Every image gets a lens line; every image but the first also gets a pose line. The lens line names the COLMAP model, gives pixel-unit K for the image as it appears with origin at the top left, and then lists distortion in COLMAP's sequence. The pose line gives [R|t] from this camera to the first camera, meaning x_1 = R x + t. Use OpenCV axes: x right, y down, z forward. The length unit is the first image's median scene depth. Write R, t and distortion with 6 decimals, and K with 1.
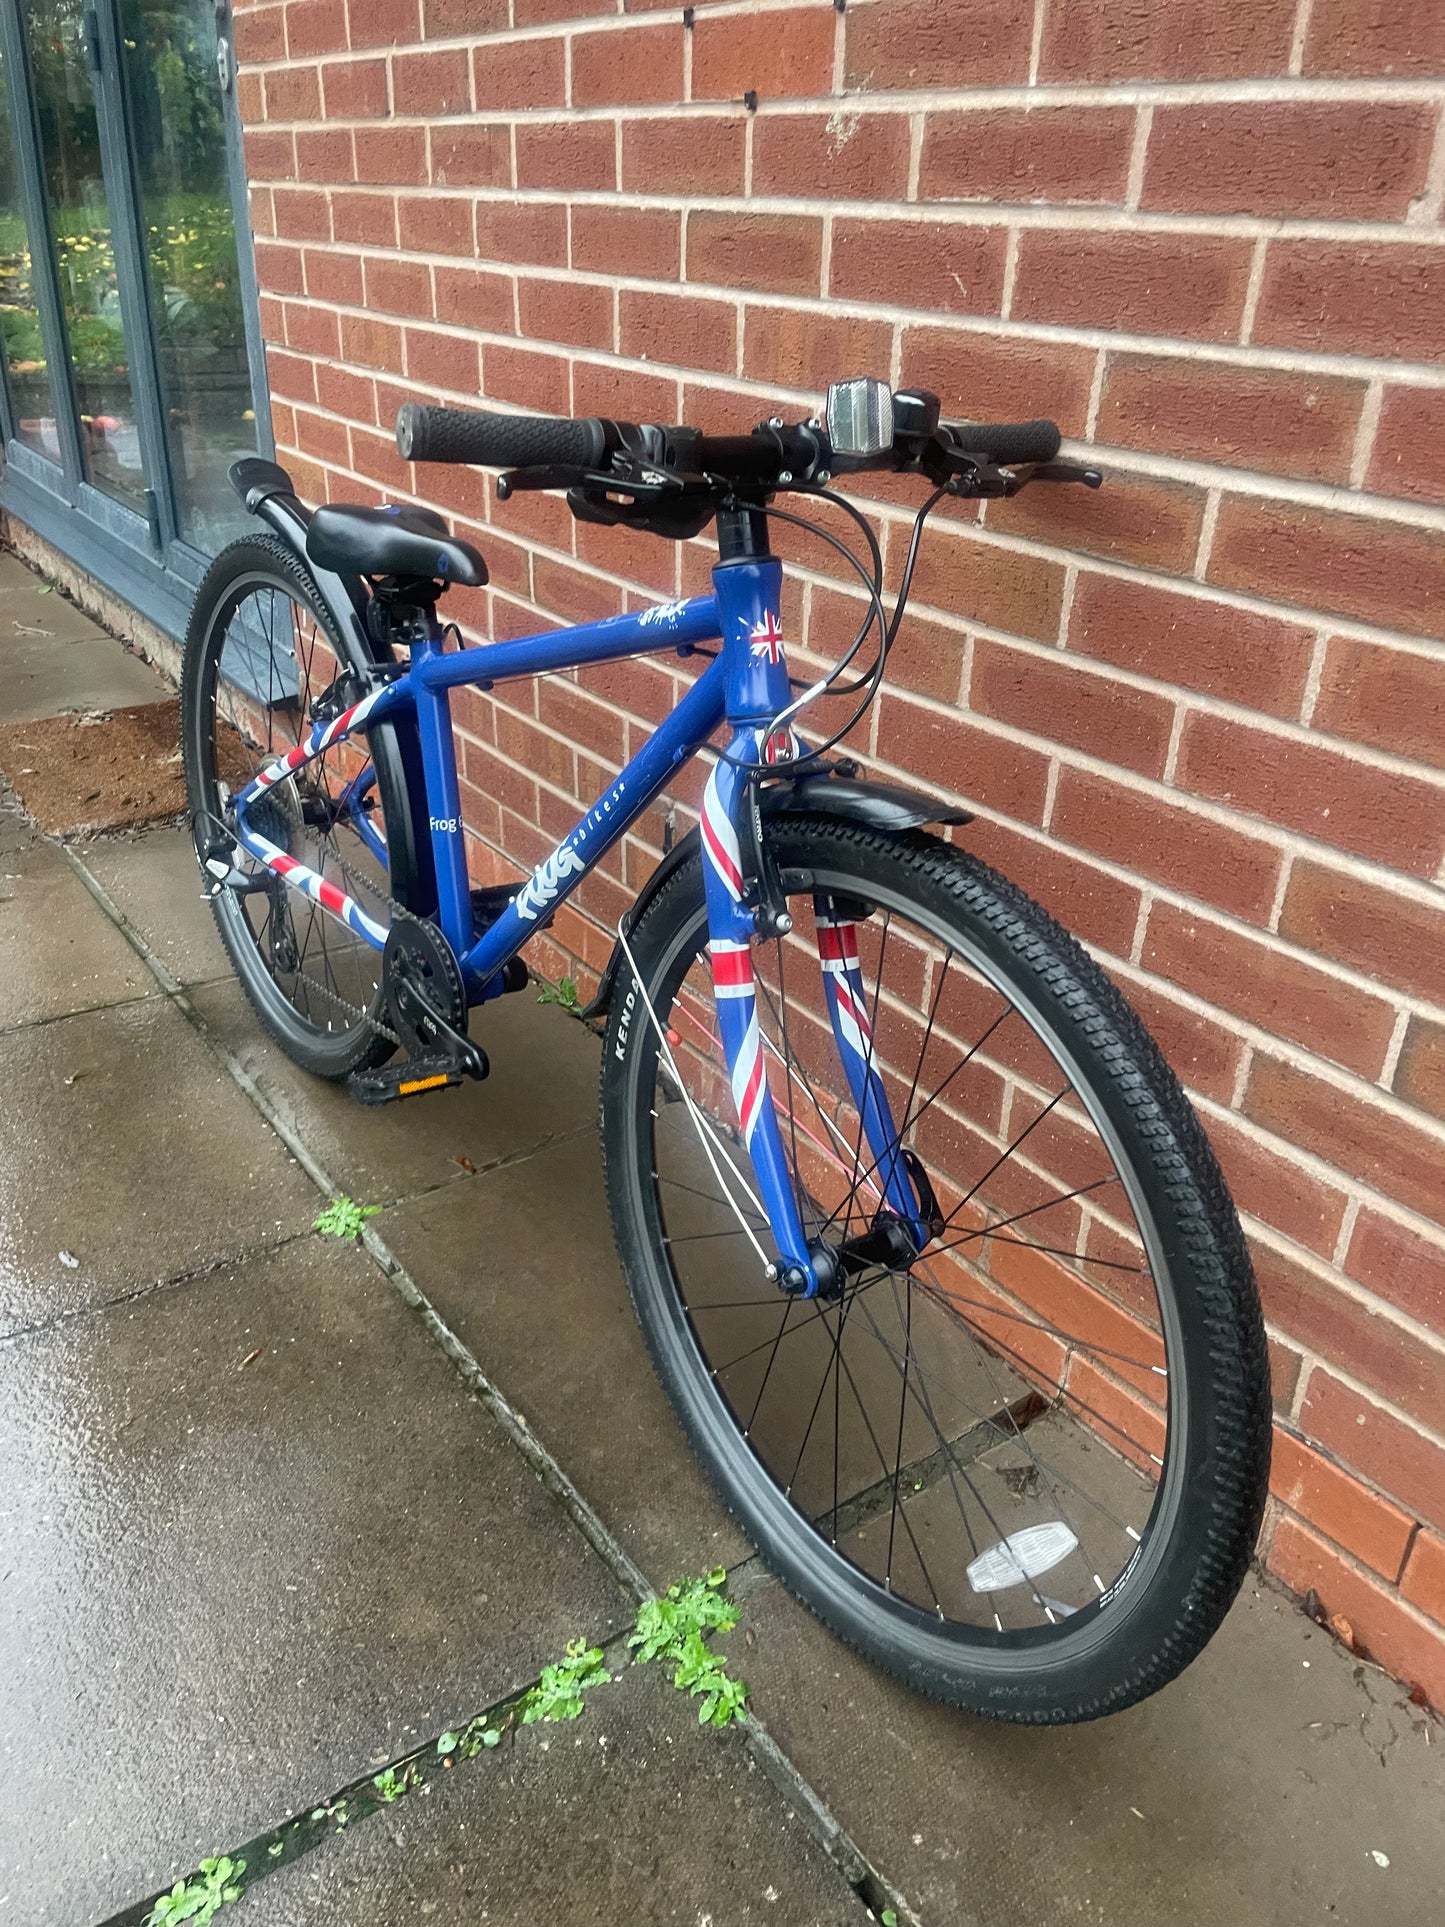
lens RADIAL K [[1455.5, 0, 723.1], [0, 1455.5, 948.0], [0, 0, 1]] dist [0.097963, -0.132510]
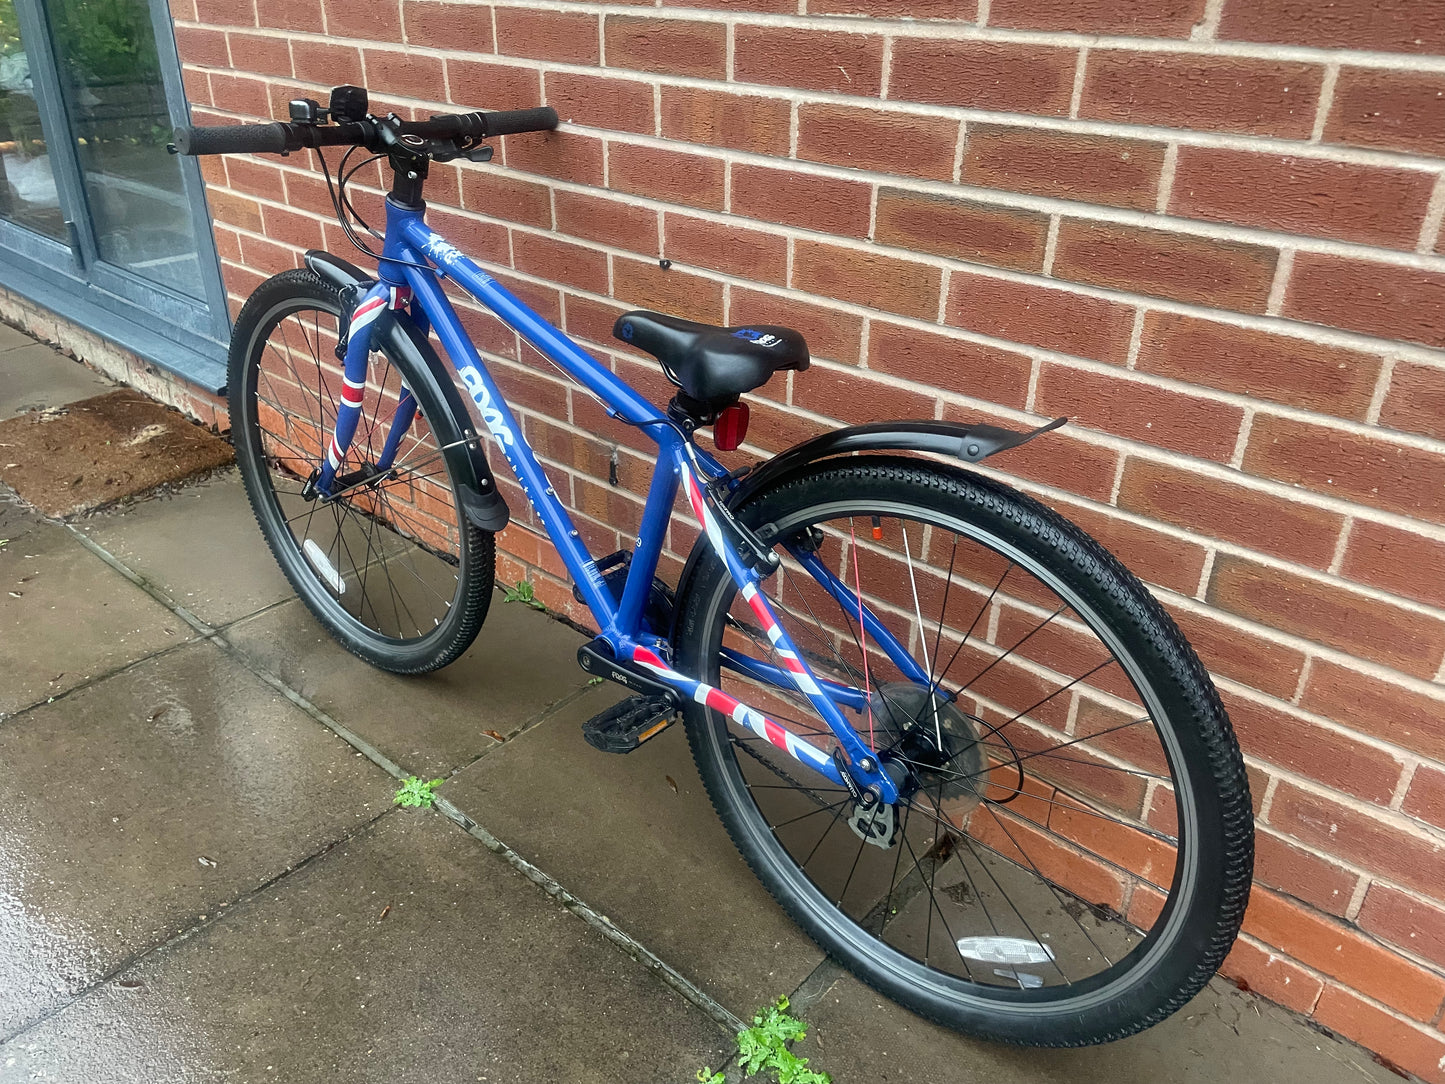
lens RADIAL K [[1091.5, 0, 714.5], [0, 1091.5, 530.7], [0, 0, 1]] dist [0.097963, -0.132510]
pose [[0.972669, -0.125310, 0.195479, -0.214998], [0.120803, 0.992064, 0.034859, -0.065001], [-0.198296, -0.010292, 0.980088, -0.016771]]
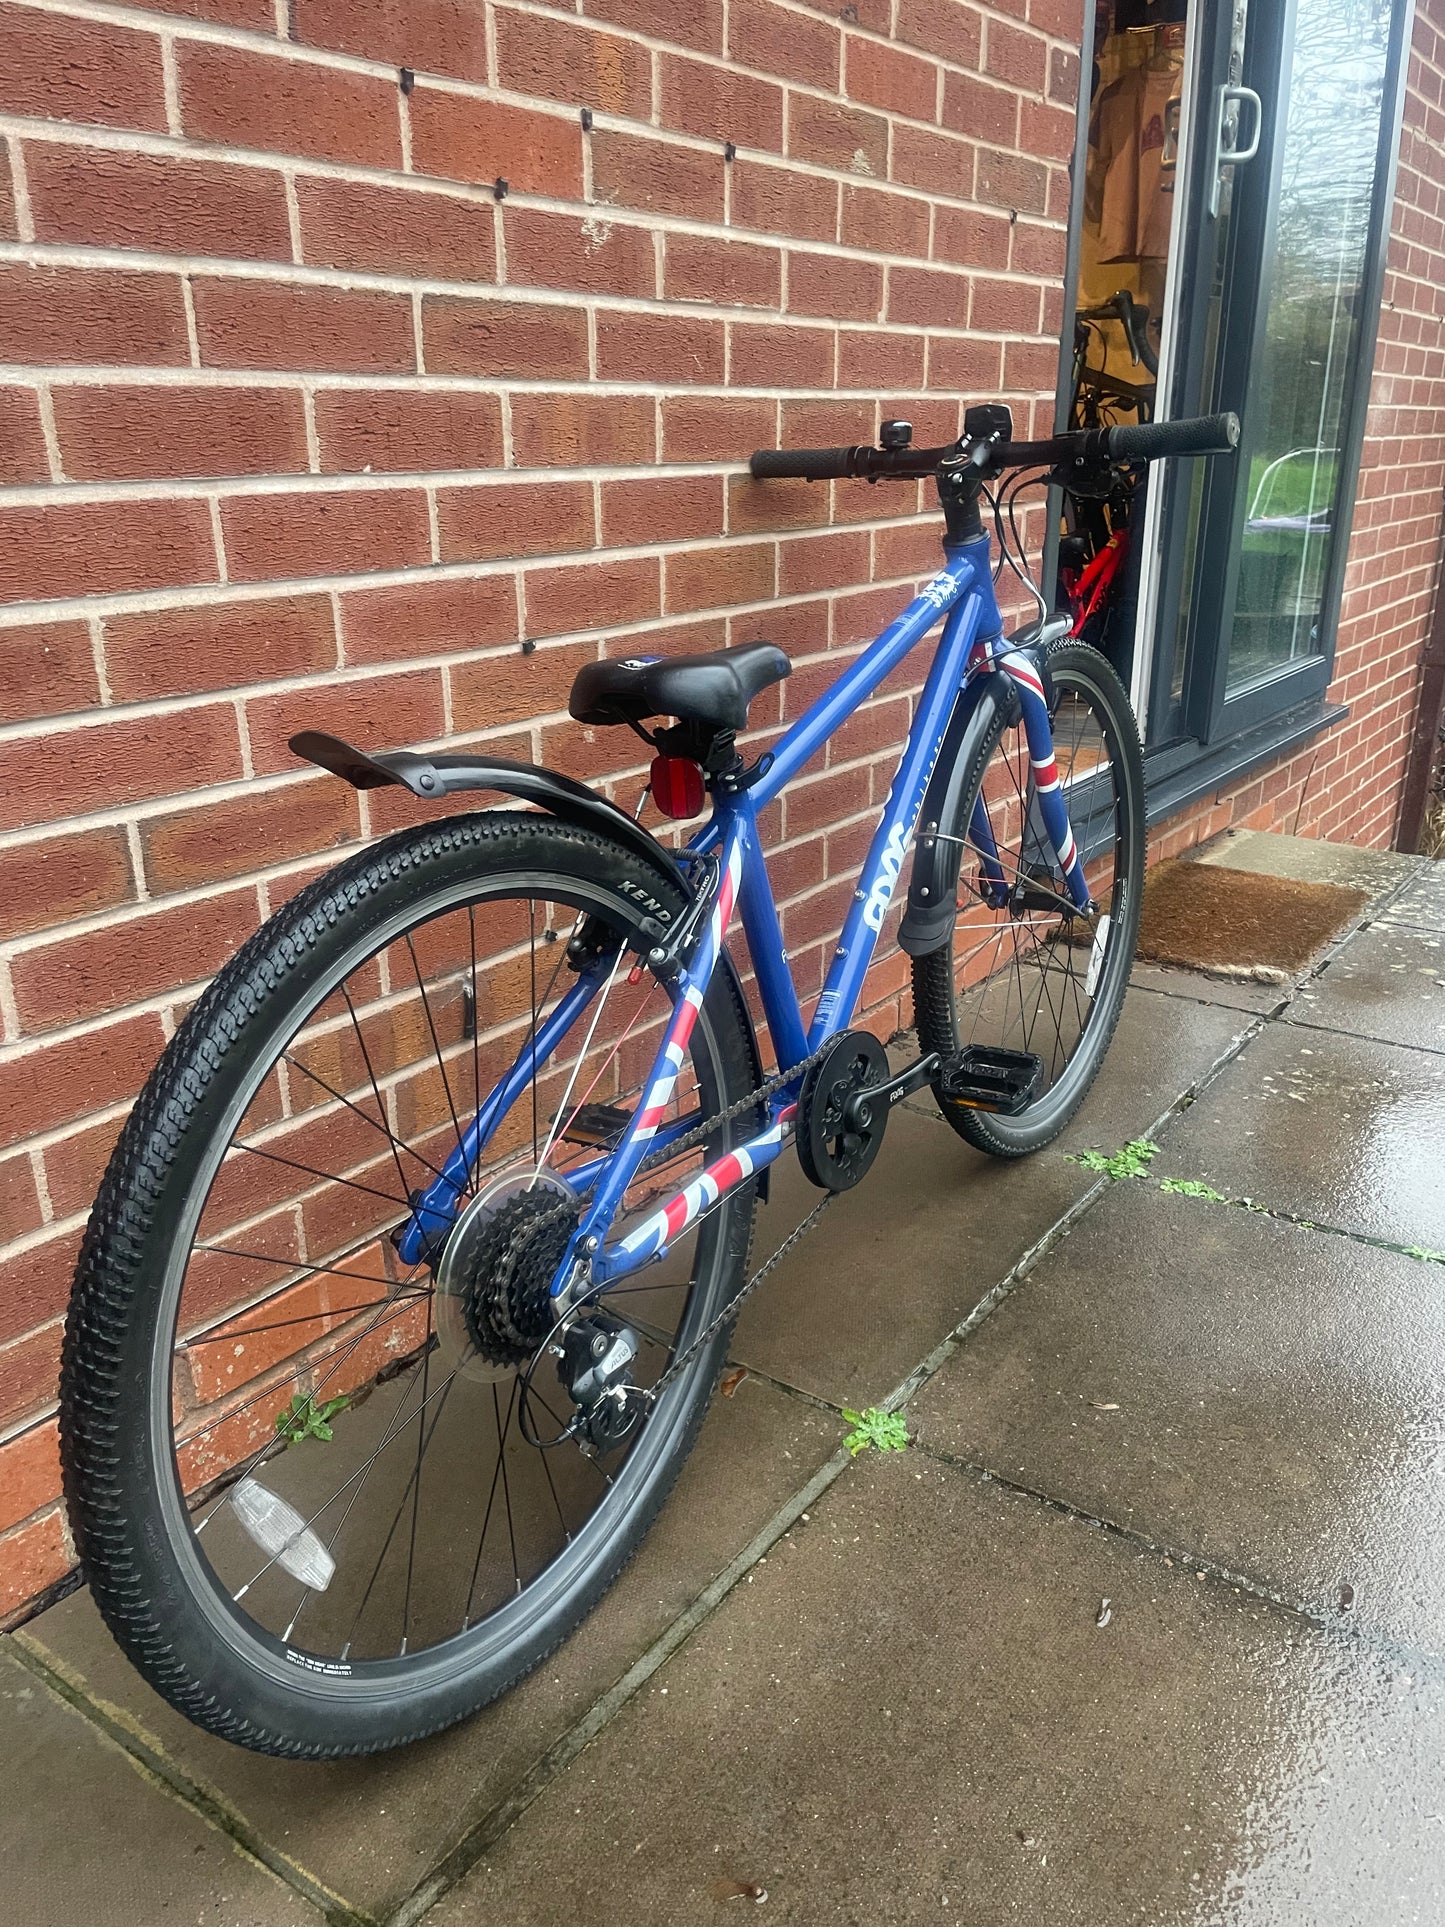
lens RADIAL K [[1455.5, 0, 738.6], [0, 1455.5, 968.0], [0, 0, 1]] dist [0.097963, -0.132510]
pose [[-0.327220, -0.361668, 0.872997, -1.169732], [0.419857, 0.772008, 0.477203, -0.623045], [-0.846550, 0.522685, -0.100768, 1.337579]]
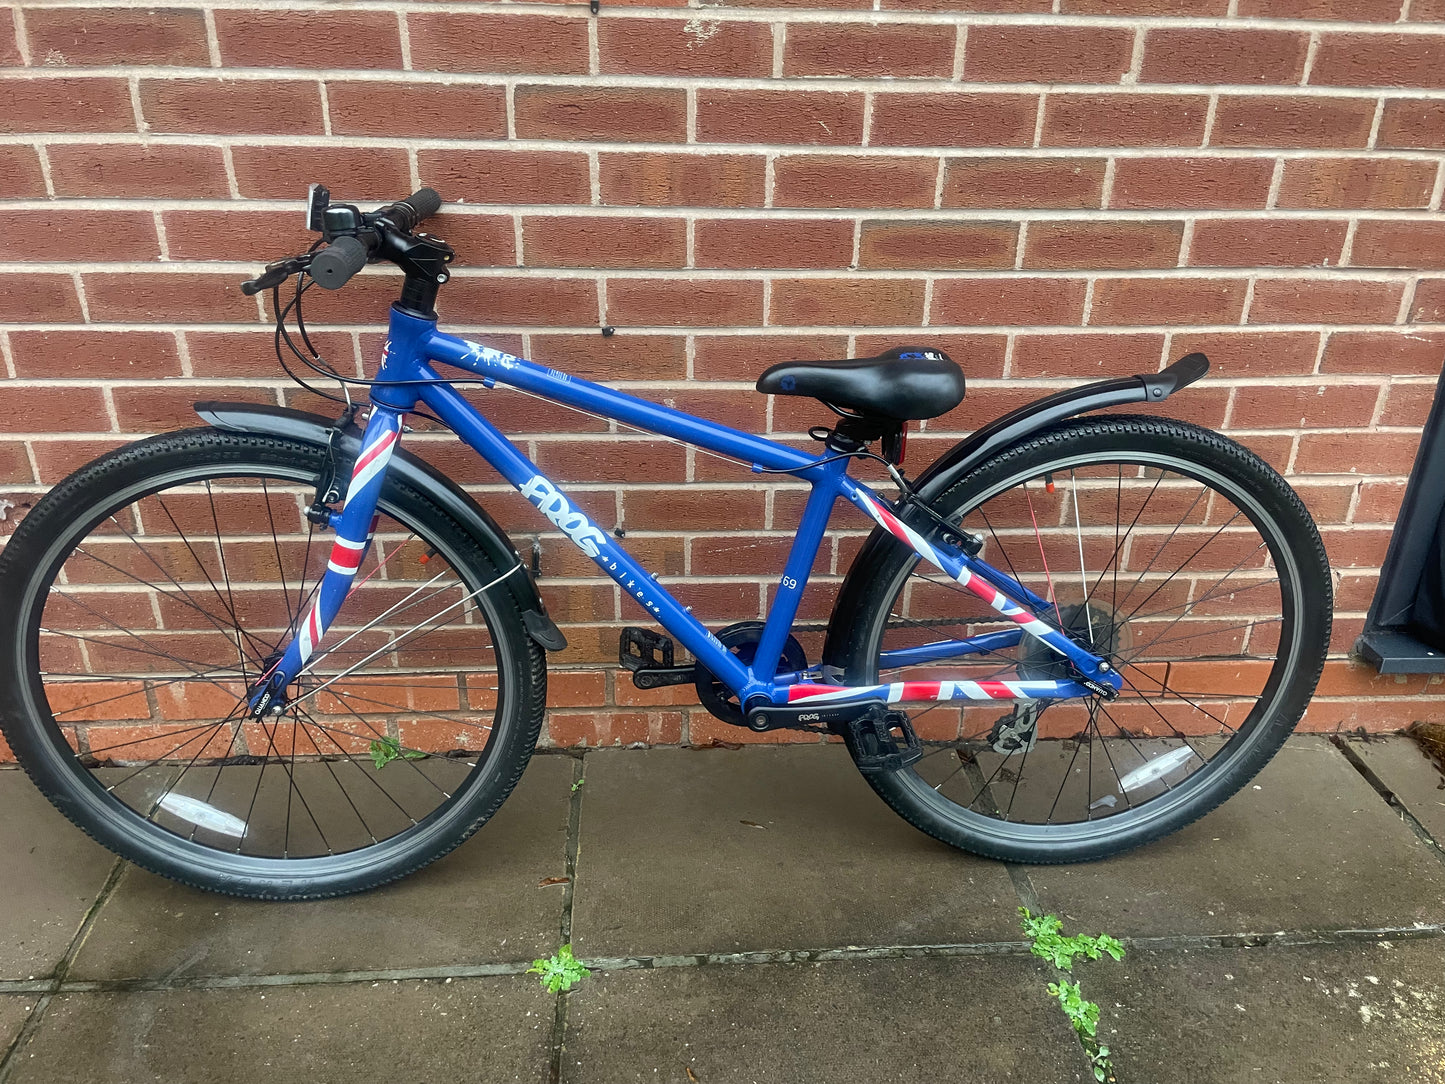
lens RADIAL K [[1091.5, 0, 722.6], [0, 1091.5, 530.6], [0, 0, 1]] dist [0.097963, -0.132510]
pose [[0.525332, -0.383185, 0.759734, -0.937083], [0.383125, 0.903753, 0.190905, -0.313361], [-0.759764, 0.190785, 0.621578, 0.408795]]
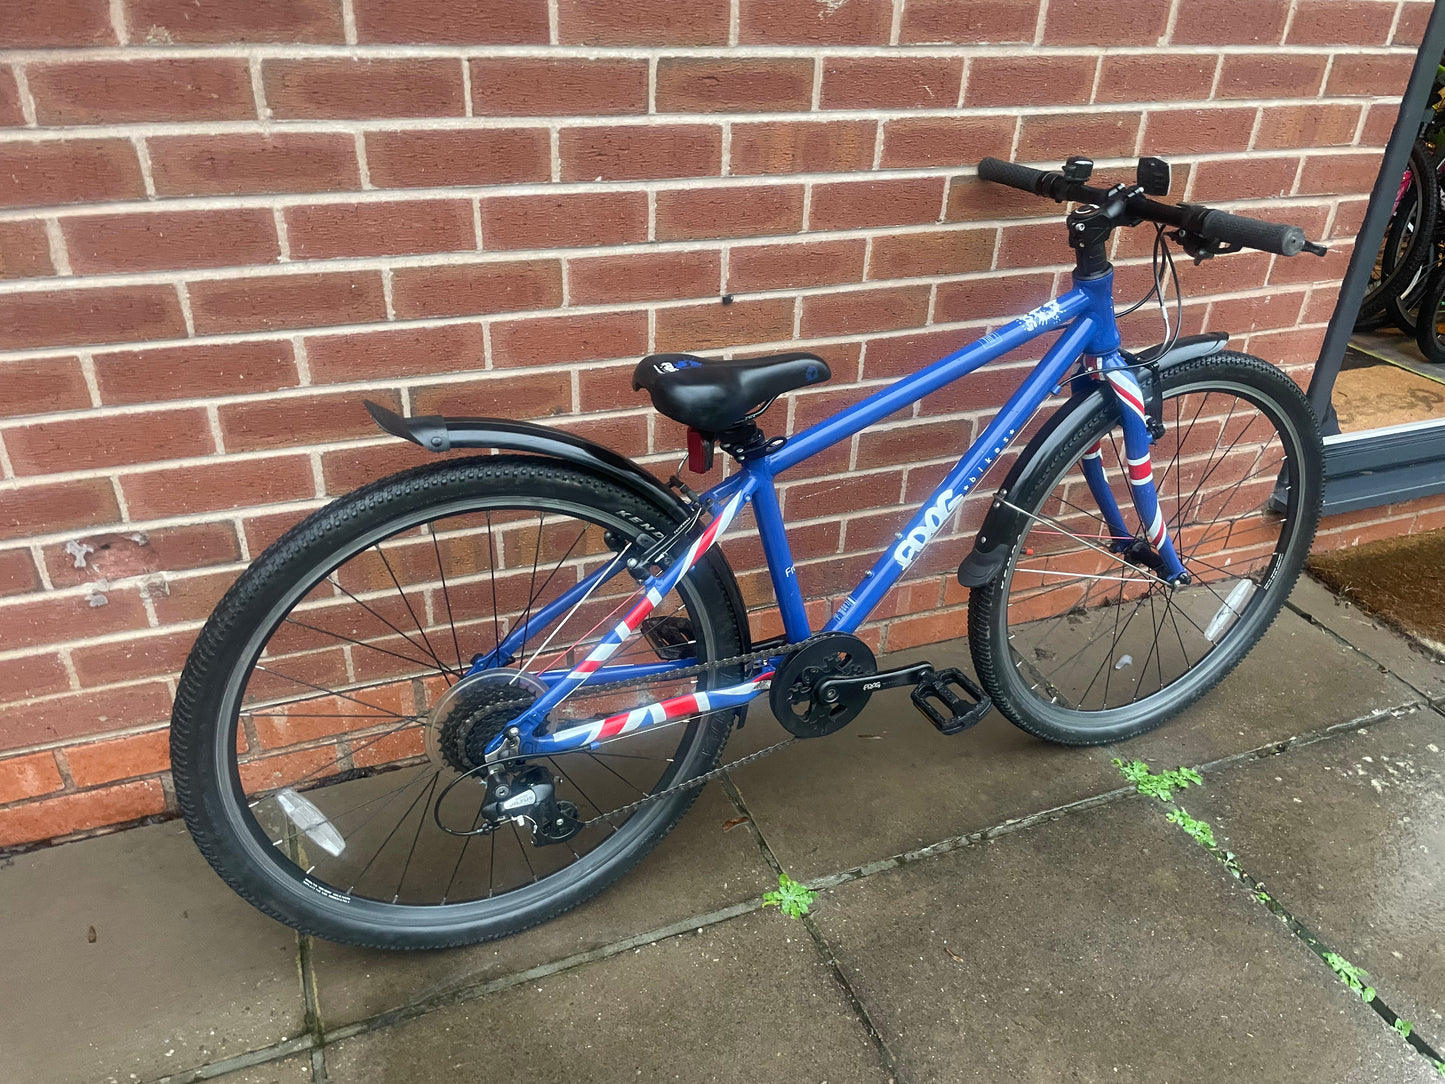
lens RADIAL K [[1091.5, 0, 735.8], [0, 1091.5, 545.1], [0, 0, 1]] dist [0.097963, -0.132510]
pose [[0.221552, -0.516021, 0.827428, -1.168437], [0.404976, 0.820571, 0.403309, -0.601558], [-0.887079, 0.245735, 0.390776, 0.796608]]
